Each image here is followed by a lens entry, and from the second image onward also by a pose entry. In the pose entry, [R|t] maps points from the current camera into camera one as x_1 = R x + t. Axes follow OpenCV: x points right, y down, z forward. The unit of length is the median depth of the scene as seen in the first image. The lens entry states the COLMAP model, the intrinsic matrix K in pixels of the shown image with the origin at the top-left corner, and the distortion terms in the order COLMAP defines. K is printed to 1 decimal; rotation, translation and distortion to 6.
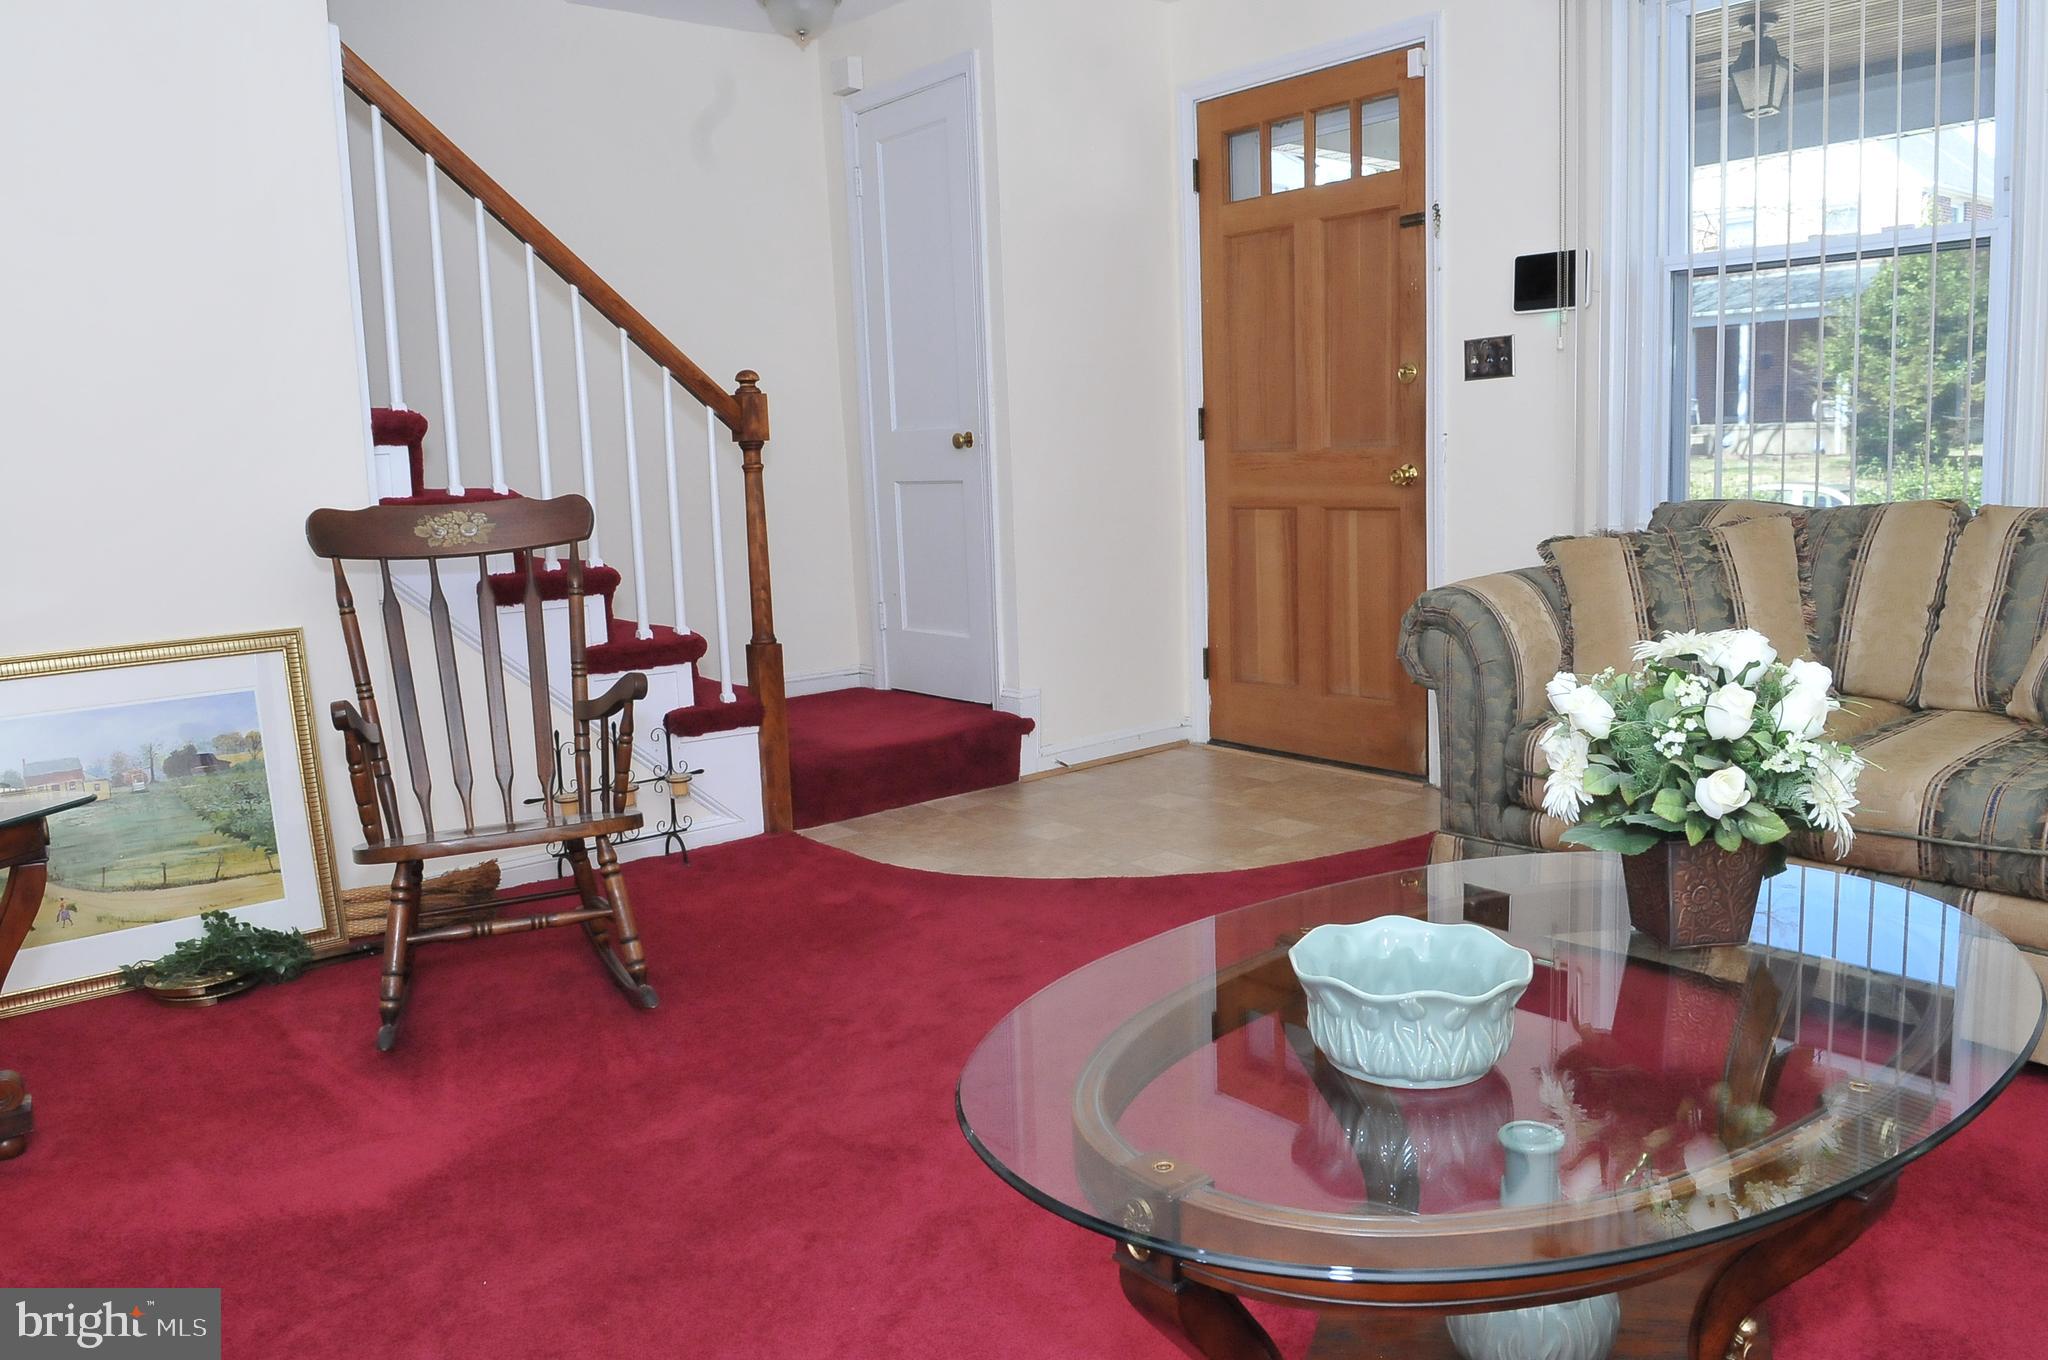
lens RADIAL K [[1532.0, 0, 1031.6], [0, 1532.0, 669.5], [0, 0, 1]] dist [-0.008368, -0.048517]
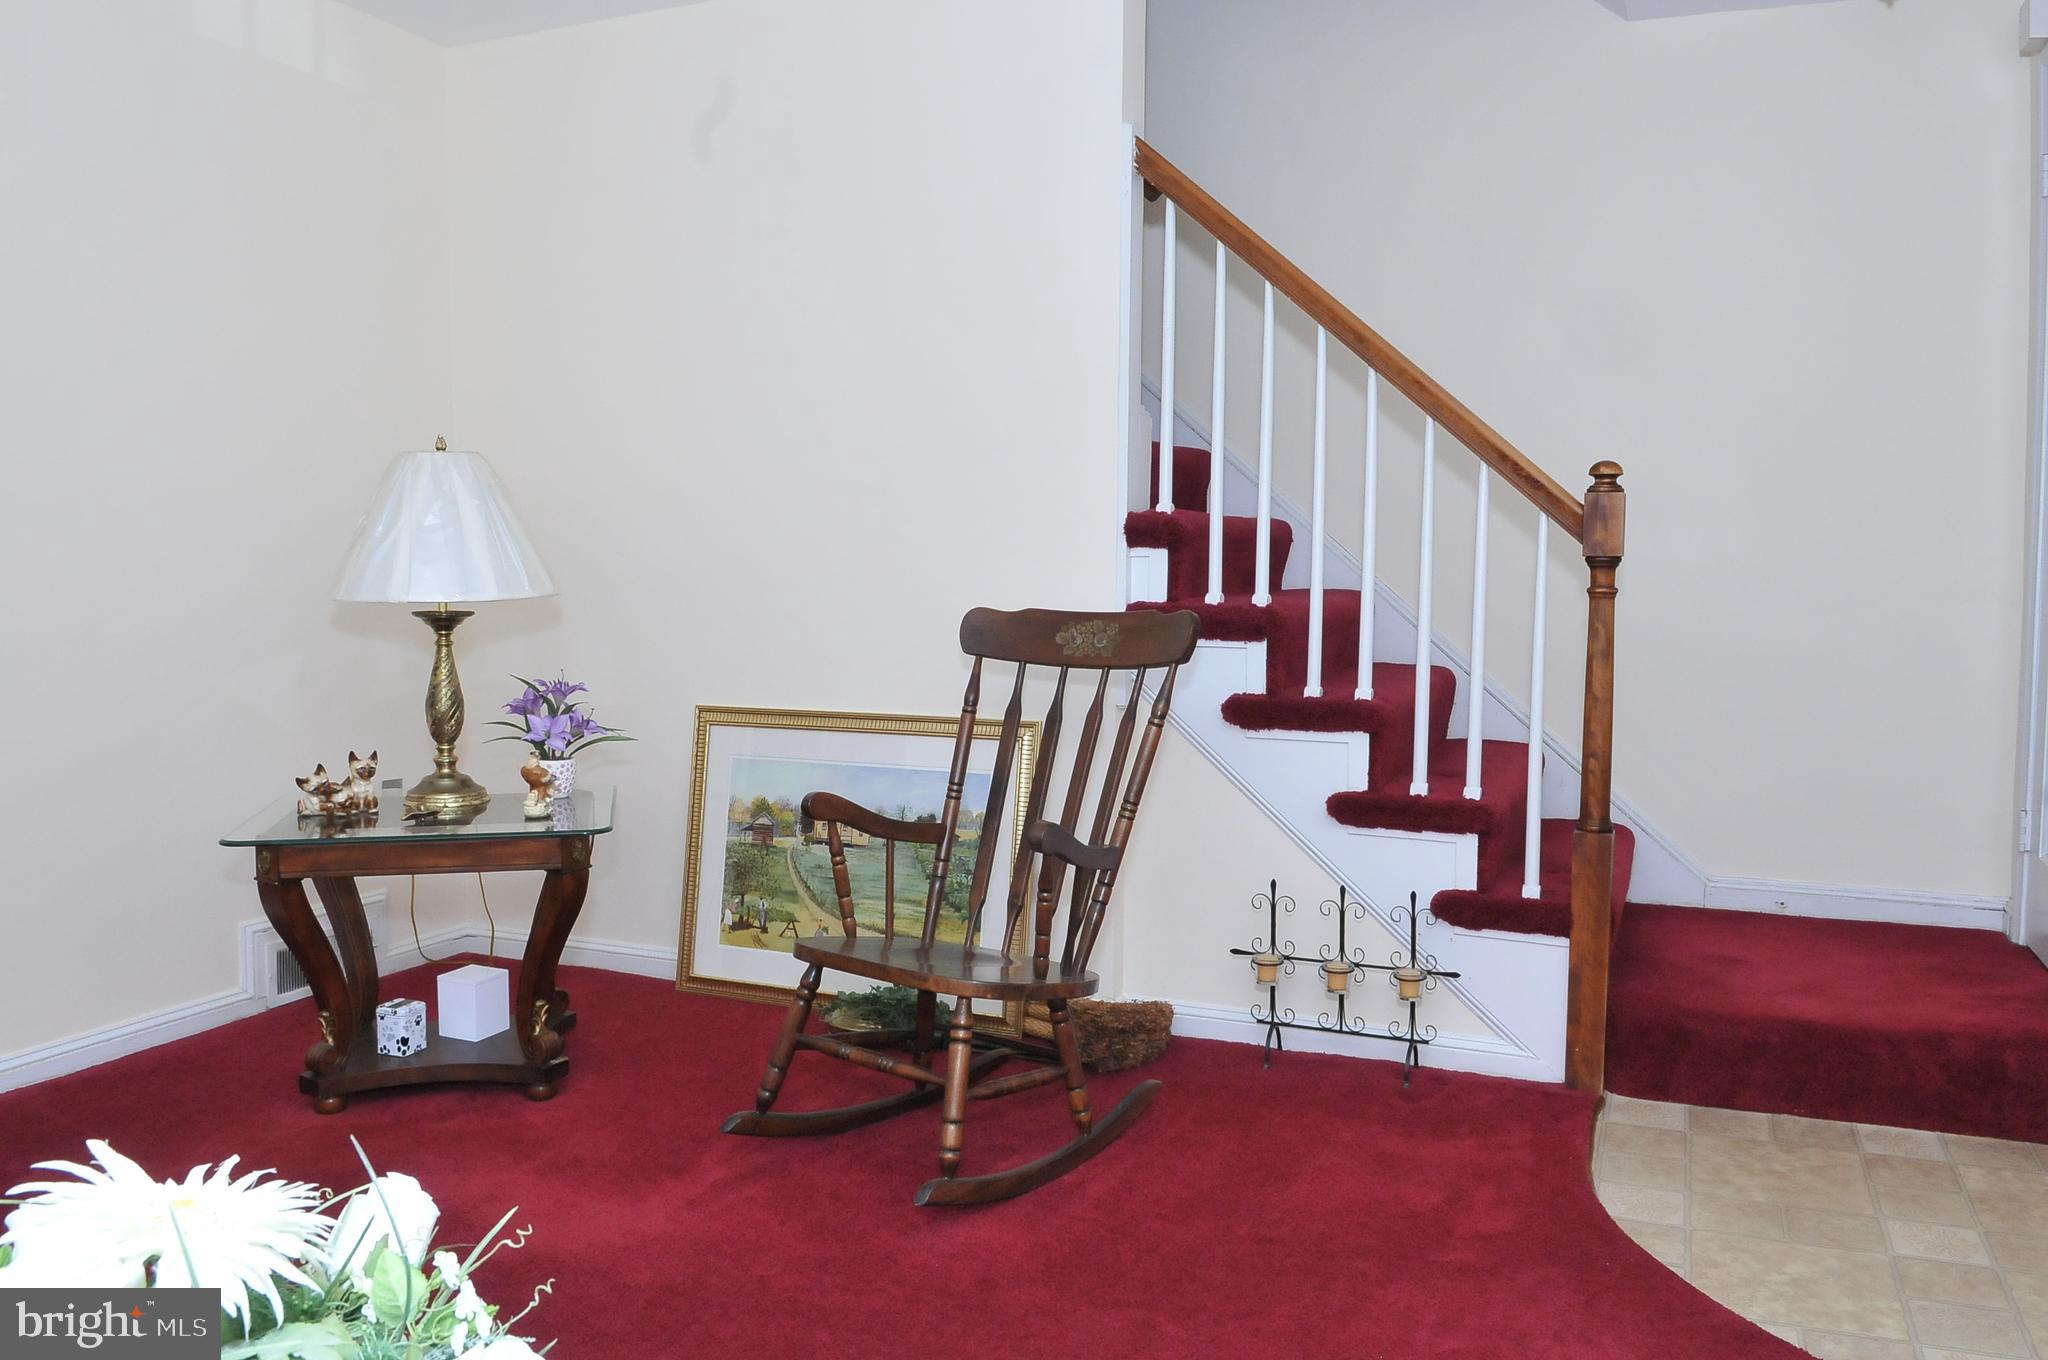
lens RADIAL K [[1532.0, 0, 1031.6], [0, 1532.0, 669.5], [0, 0, 1]] dist [-0.008368, -0.048517]
pose [[0.458295, 0.098441, -0.883332, 0.445050], [-0.150430, 0.988100, 0.032069, -0.099167], [0.875977, 0.118183, 0.467650, 0.536354]]
